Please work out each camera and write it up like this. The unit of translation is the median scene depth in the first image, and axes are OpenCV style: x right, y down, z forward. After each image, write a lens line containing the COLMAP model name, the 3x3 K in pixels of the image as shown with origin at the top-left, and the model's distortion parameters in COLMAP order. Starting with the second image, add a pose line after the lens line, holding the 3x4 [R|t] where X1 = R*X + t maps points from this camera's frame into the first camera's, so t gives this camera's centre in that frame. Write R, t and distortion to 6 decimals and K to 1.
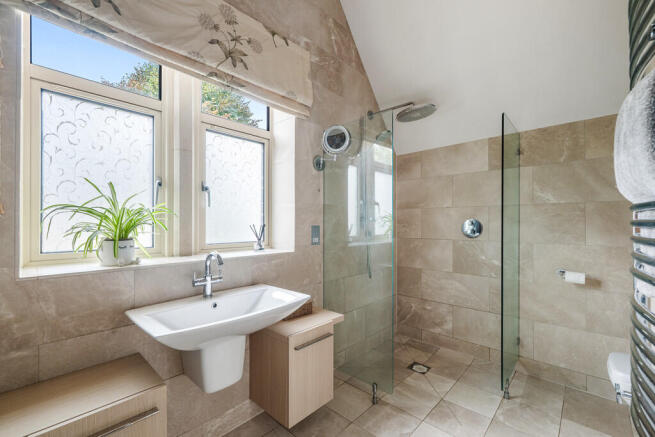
lens RADIAL K [[281.0, 0, 325.9], [0, 281.0, 219.8], [0, 0, 1]] dist [0.000345, -0.000134]
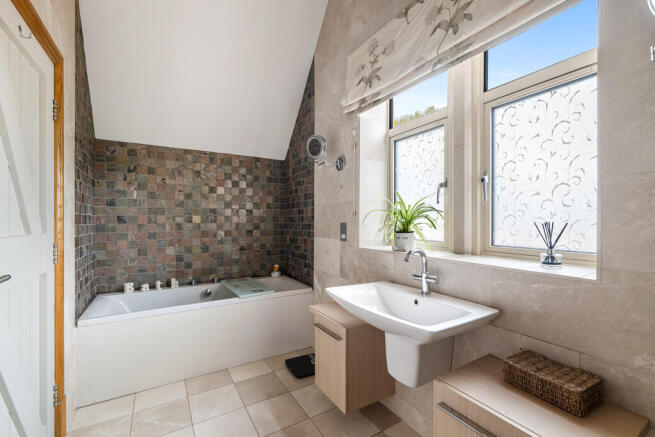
lens RADIAL K [[281.0, 0, 325.9], [0, 281.0, 220.7], [0, 0, 1]] dist [0.000345, -0.000134]
pose [[-0.283121, -0.006308, -0.959064, 0.612031], [-0.002833, 0.999980, -0.005740, 0.022967], [0.959080, 0.001092, -0.283133, 0.903920]]
